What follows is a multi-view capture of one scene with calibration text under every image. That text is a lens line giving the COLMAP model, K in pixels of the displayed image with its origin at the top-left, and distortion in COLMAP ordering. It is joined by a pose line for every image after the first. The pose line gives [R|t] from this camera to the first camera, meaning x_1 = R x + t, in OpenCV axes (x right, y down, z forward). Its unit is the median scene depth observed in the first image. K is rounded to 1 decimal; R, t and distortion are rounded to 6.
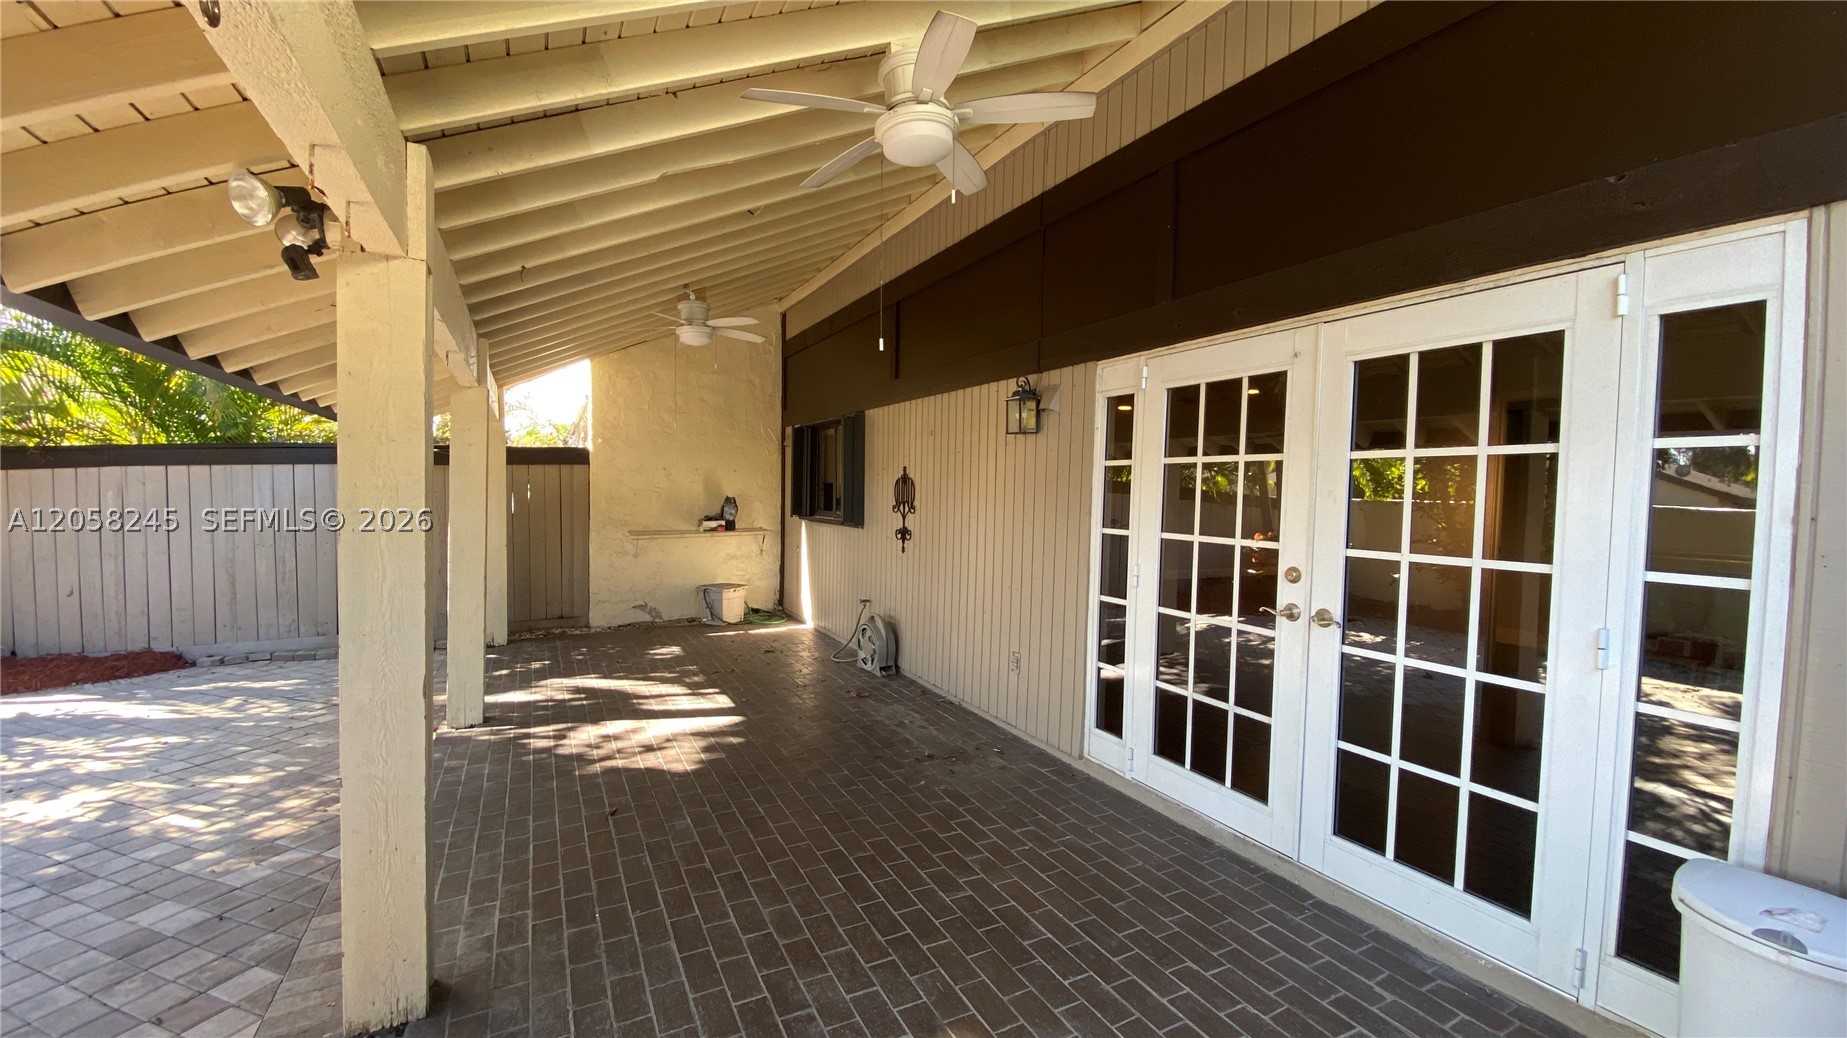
lens RADIAL K [[745.8, 0, 916.6], [0, 745.8, 500.6], [0, 0, 1]] dist [-0.001124, -0.006823]
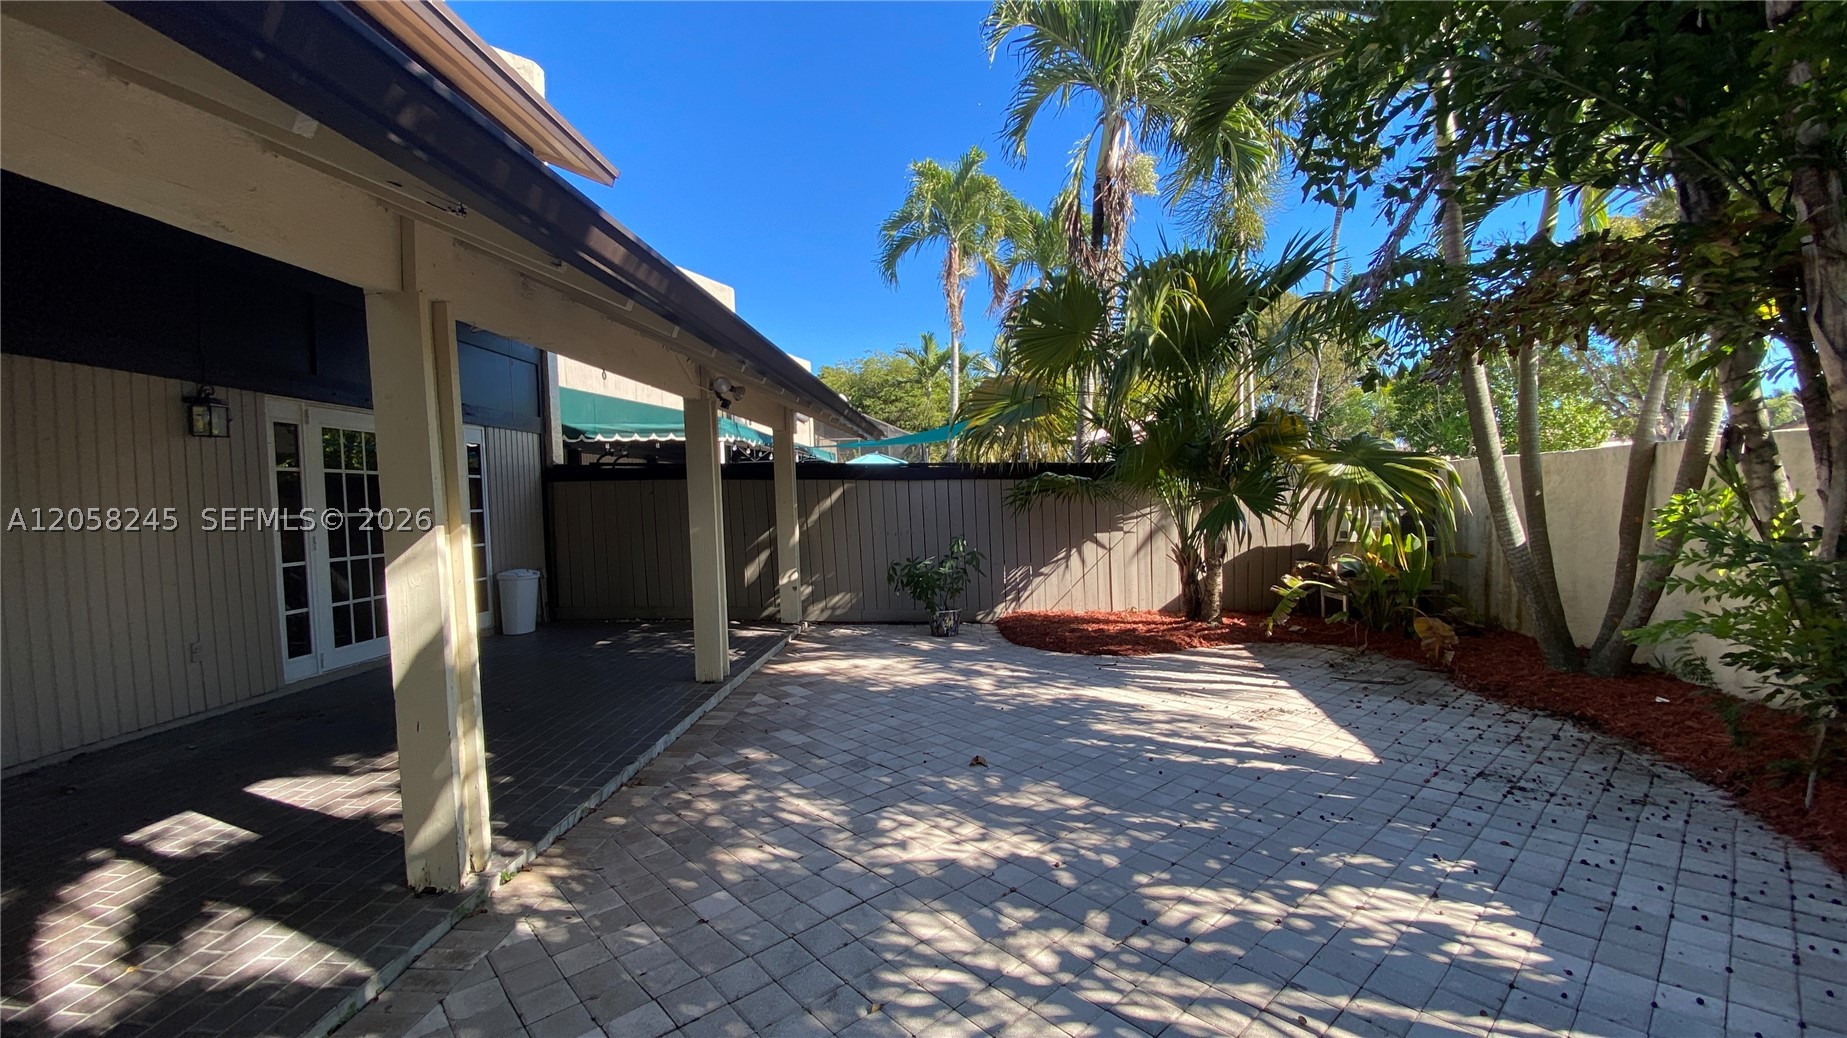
lens RADIAL K [[745.8, 0, 922.8], [0, 745.8, 525.4], [0, 0, 1]] dist [-0.001124, -0.006823]
pose [[-0.863405, -0.007286, 0.504458, -0.976674], [0.031846, 0.997115, 0.068908, -0.002306], [-0.503505, 0.075561, -0.860682, 1.044227]]
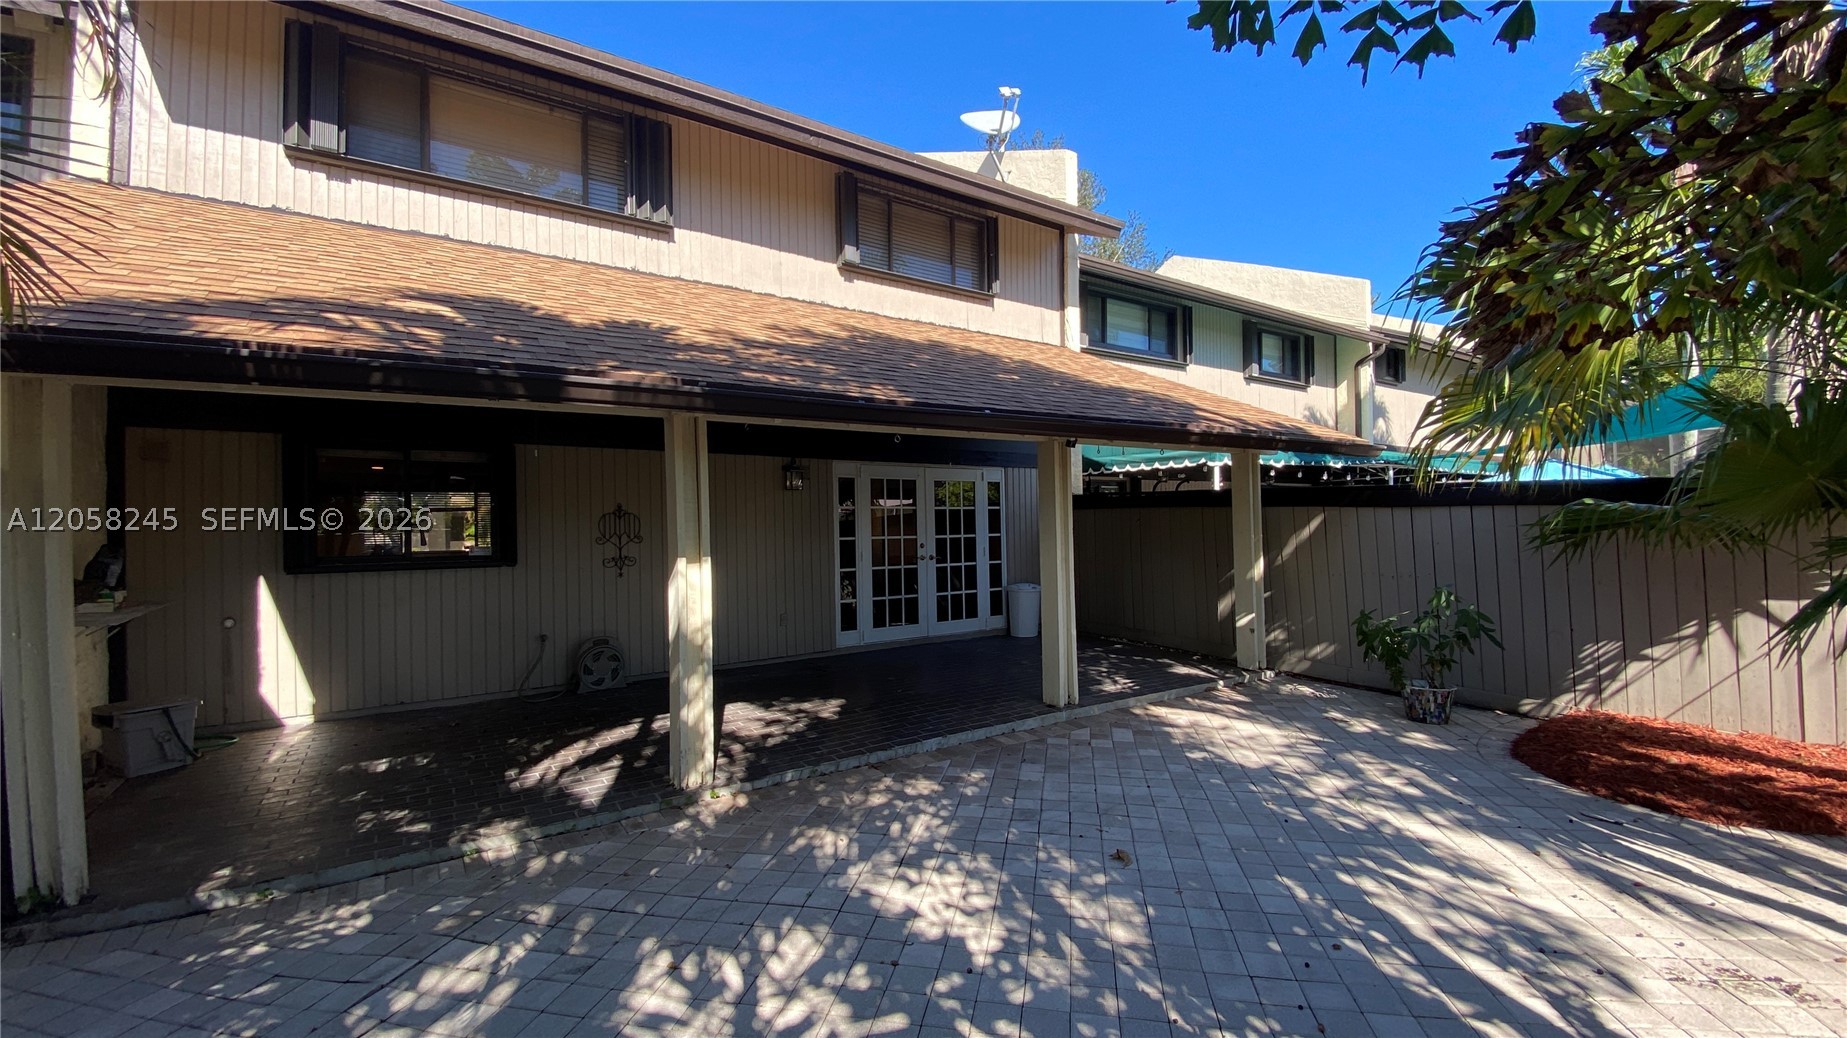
lens RADIAL K [[745.8, 0, 920.6], [0, 745.8, 499.9], [0, 0, 1]] dist [-0.001124, -0.006823]
pose [[-0.121493, 0.027910, 0.992200, -1.239113], [0.038959, 0.998968, -0.023330, -0.005856], [-0.991827, 0.035821, -0.122455, 0.666697]]
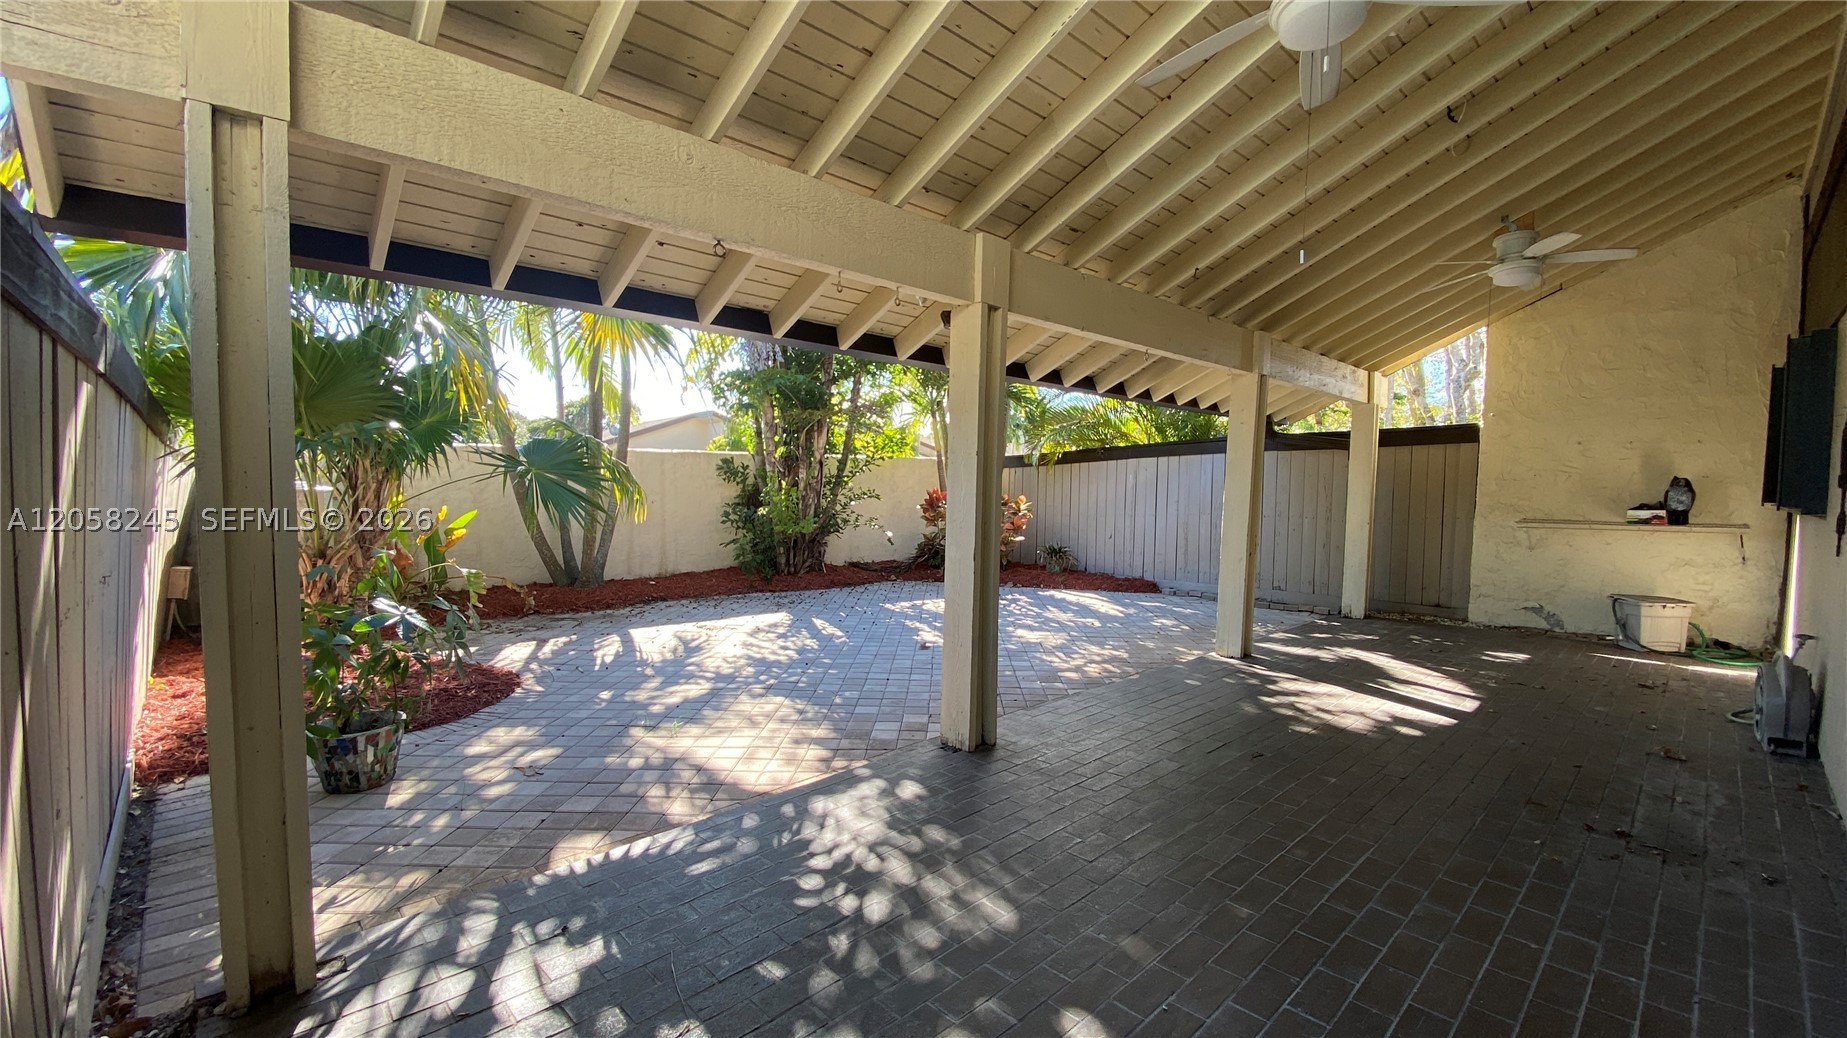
lens RADIAL K [[745.8, 0, 924.8], [0, 745.8, 516.6], [0, 0, 1]] dist [-0.001124, -0.006823]
pose [[0.271860, 0.038407, -0.961570, 0.328338], [-0.025312, 0.999143, 0.032752, 0.038059], [0.962004, 0.015436, 0.272599, 0.152140]]
